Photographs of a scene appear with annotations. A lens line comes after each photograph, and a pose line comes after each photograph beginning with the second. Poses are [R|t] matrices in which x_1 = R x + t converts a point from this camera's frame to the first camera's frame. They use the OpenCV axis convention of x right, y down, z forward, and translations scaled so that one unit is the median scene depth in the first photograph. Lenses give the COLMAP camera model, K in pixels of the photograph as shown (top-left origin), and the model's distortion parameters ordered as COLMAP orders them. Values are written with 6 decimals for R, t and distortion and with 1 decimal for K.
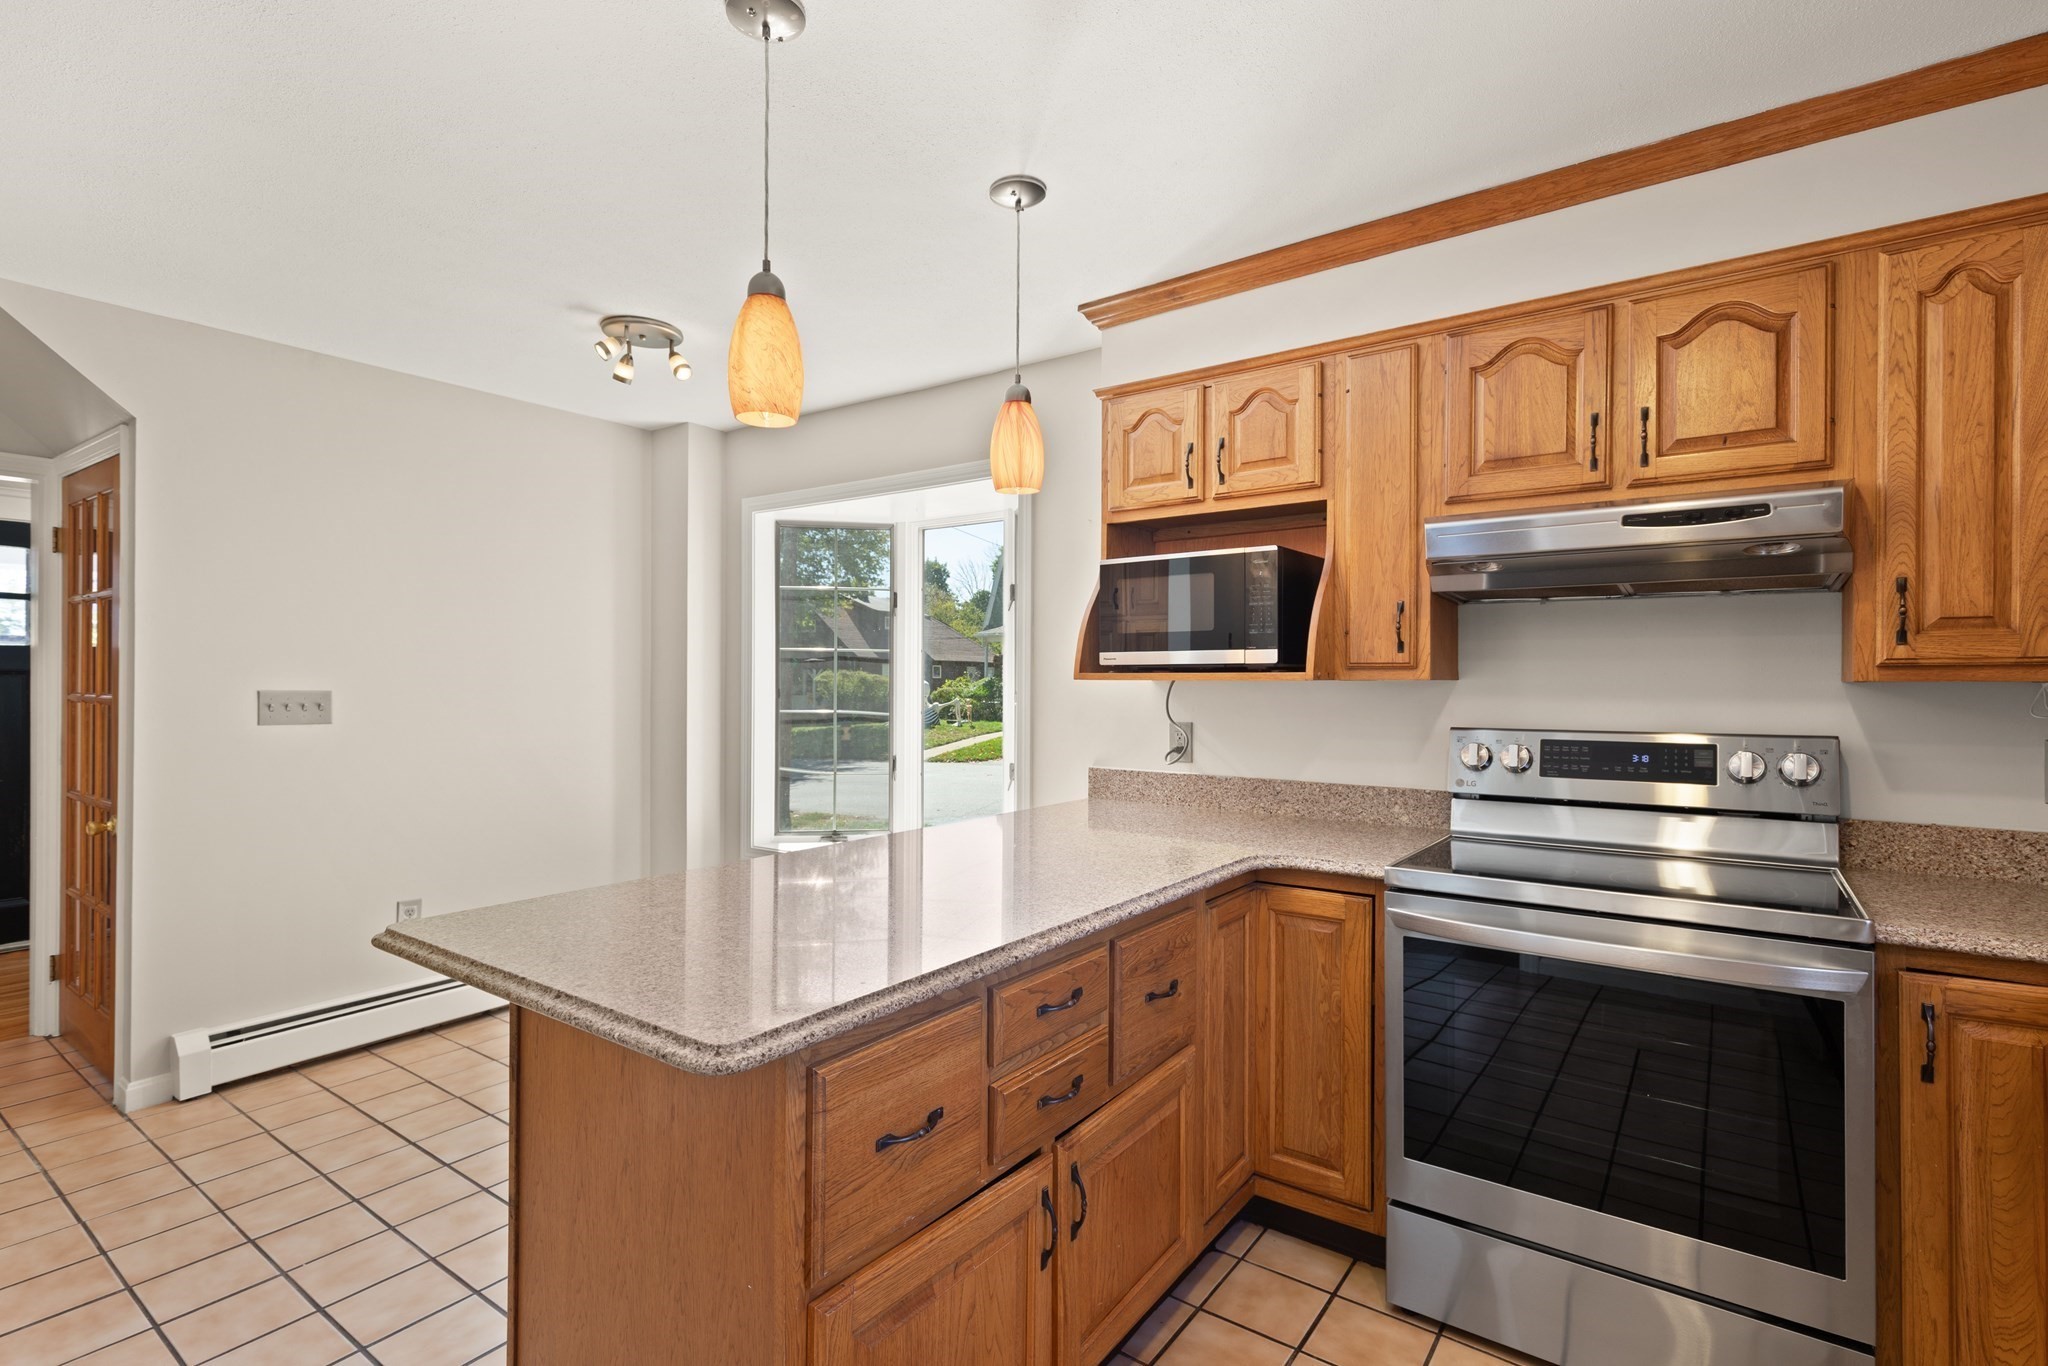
lens RADIAL K [[971.5, 0, 1031.2], [0, 971.5, 673.8], [0, 0, 1]] dist [0.000711, 0.000757]
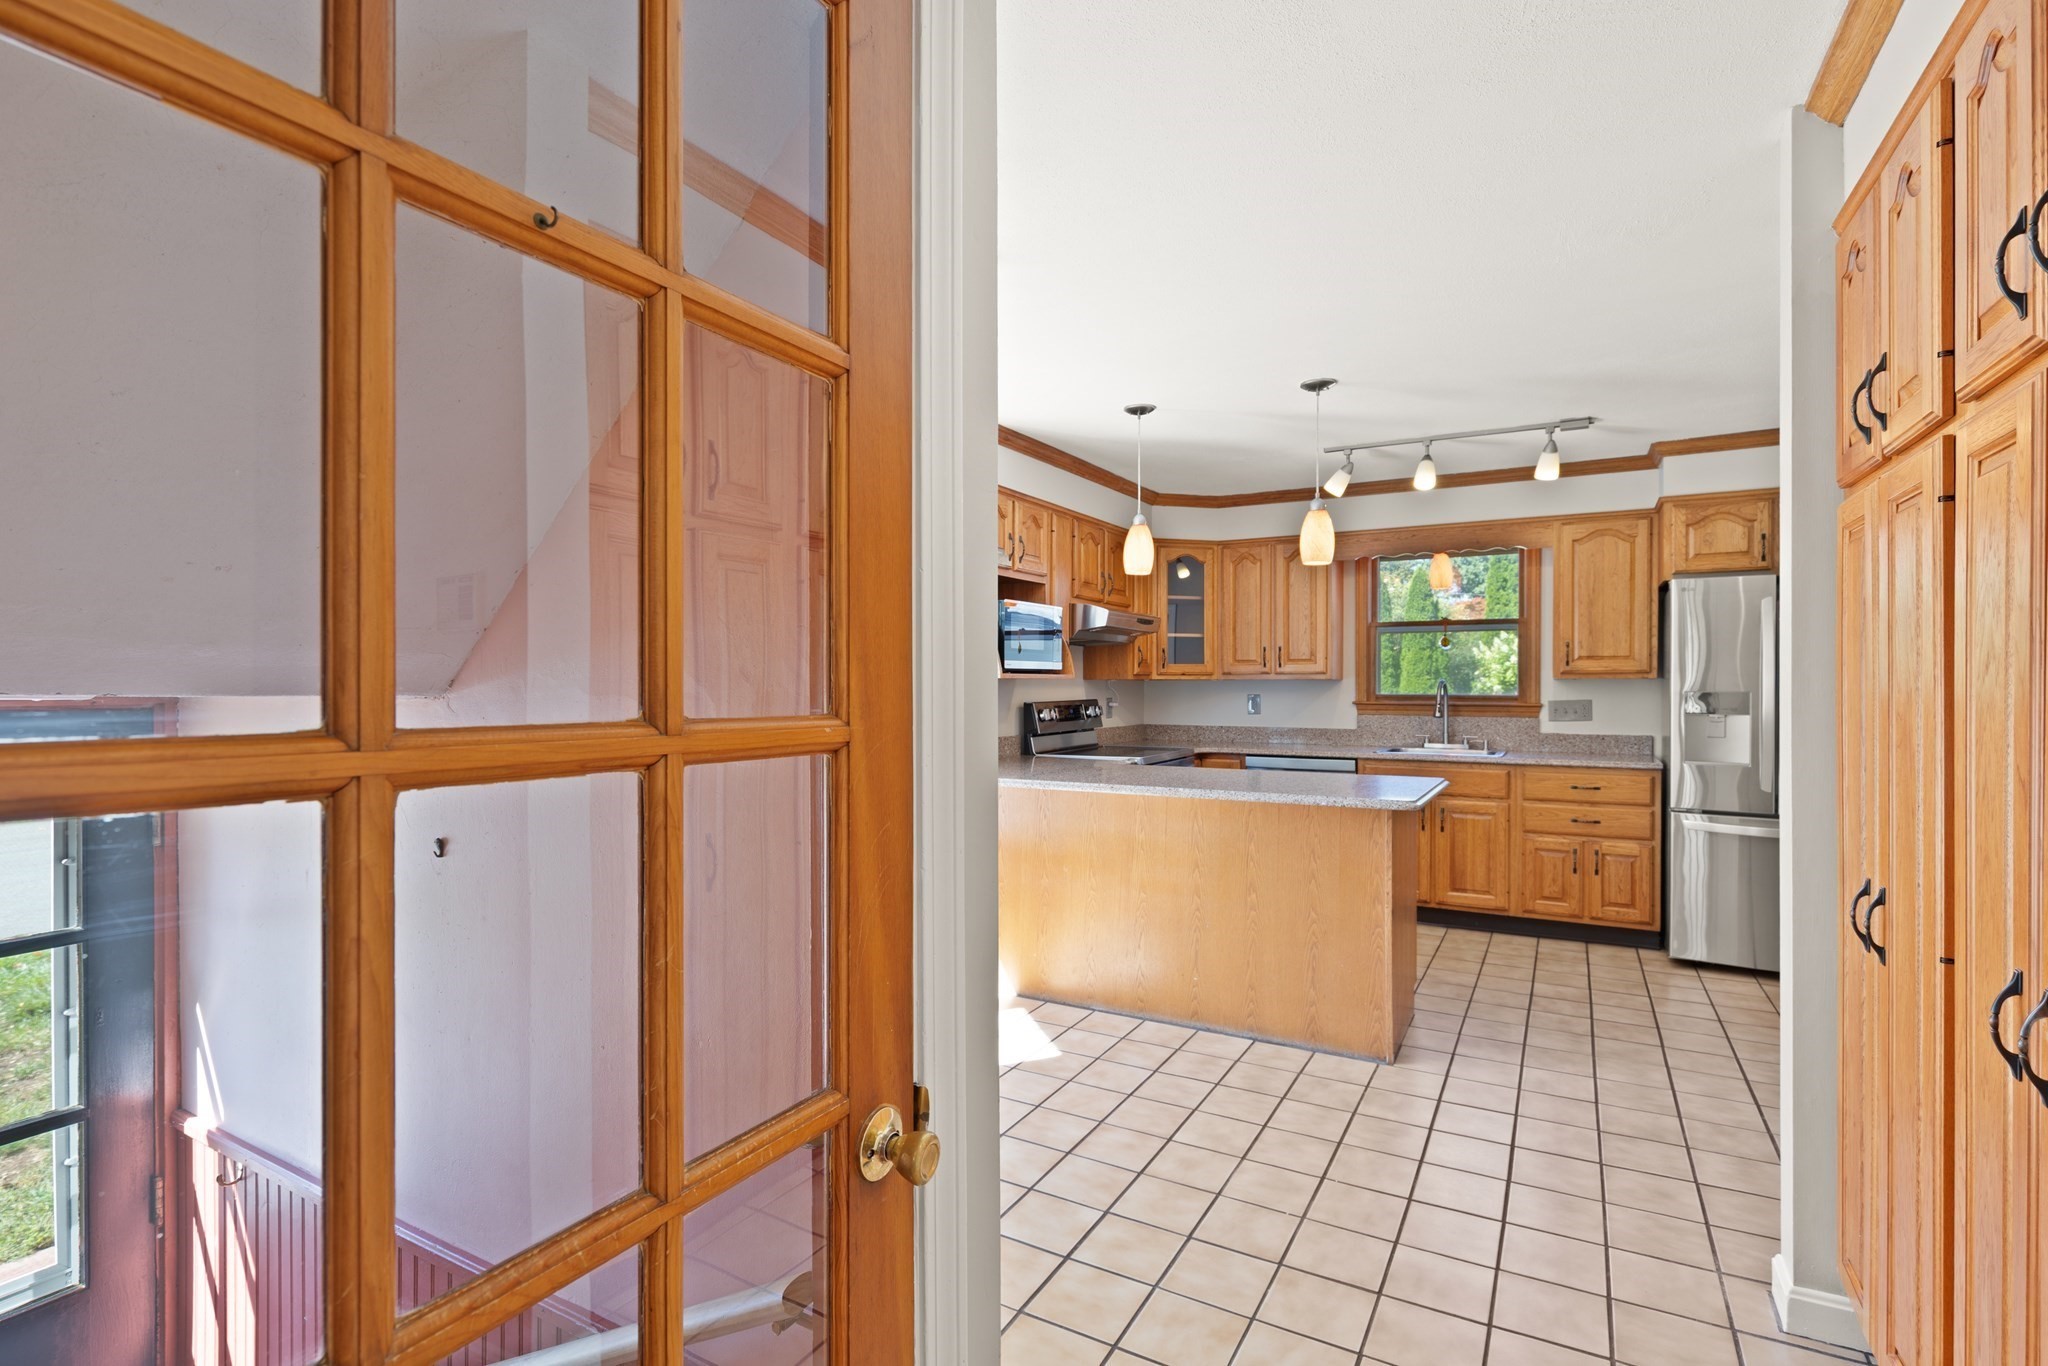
lens RADIAL K [[951.8, 0, 1024.0], [0, 951.8, 683.0], [0, 0, 1]] dist [0.003242, 0.000804]
pose [[-0.098468, -0.004391, 0.995130, -1.227591], [-0.003462, 0.999986, 0.004070, 0.006215], [-0.995134, -0.003045, -0.098482, 0.967424]]
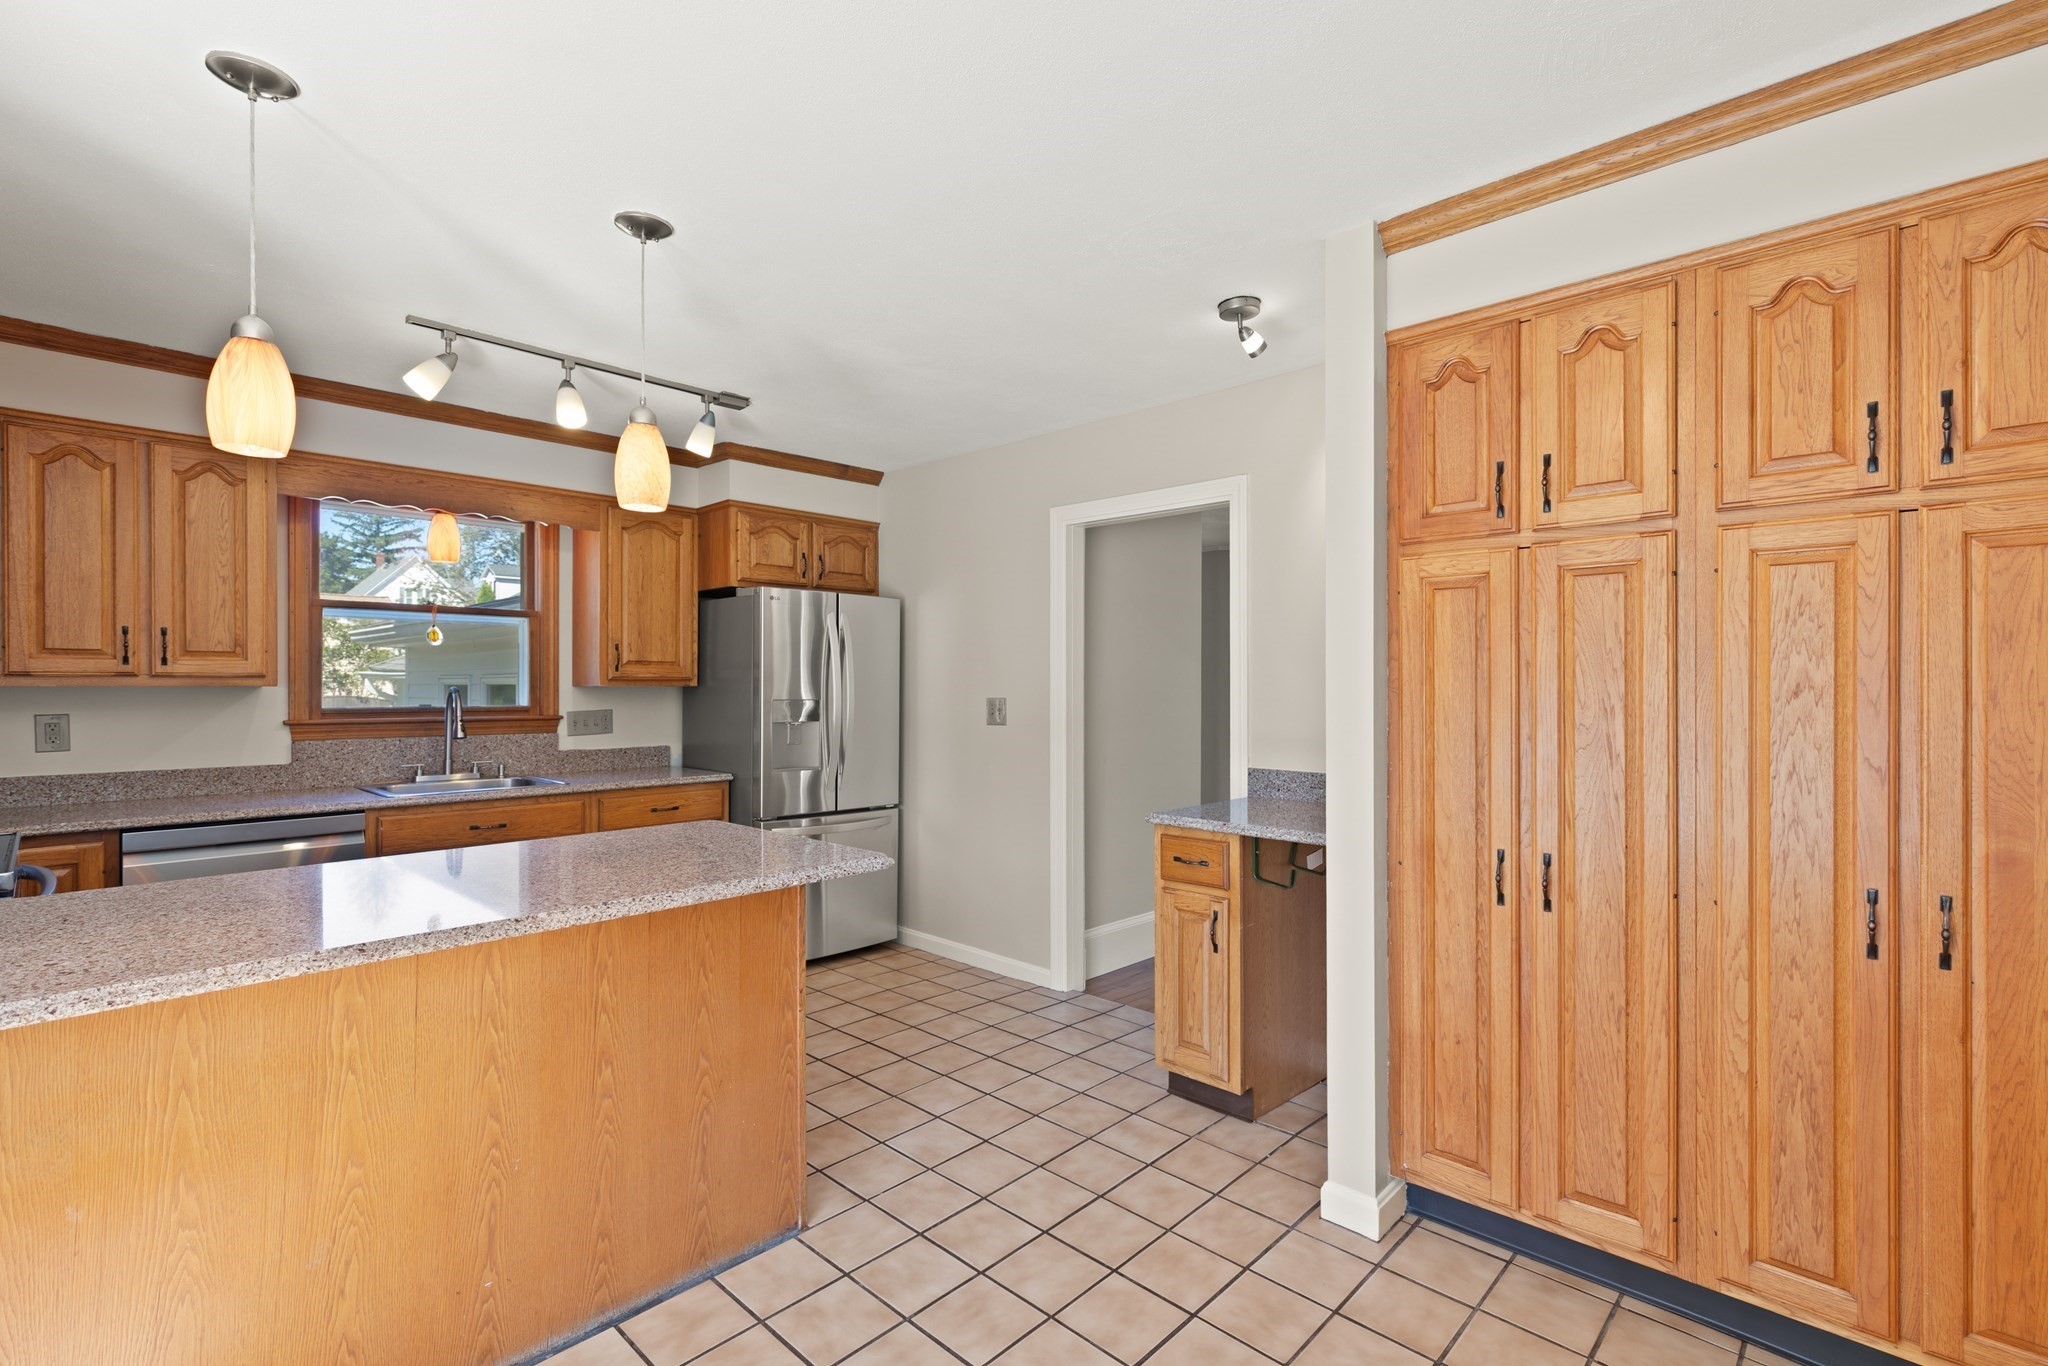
lens RADIAL K [[937.2, 0, 1024.0], [0, 937.2, 683.0], [0, 0, 1]] dist [0.000402, 0.000397]
pose [[-0.989910, -0.004478, 0.141624, -0.518398], [-0.005332, 0.999970, -0.005651, 0.002376], [-0.141594, -0.006349, -0.989904, 1.166087]]
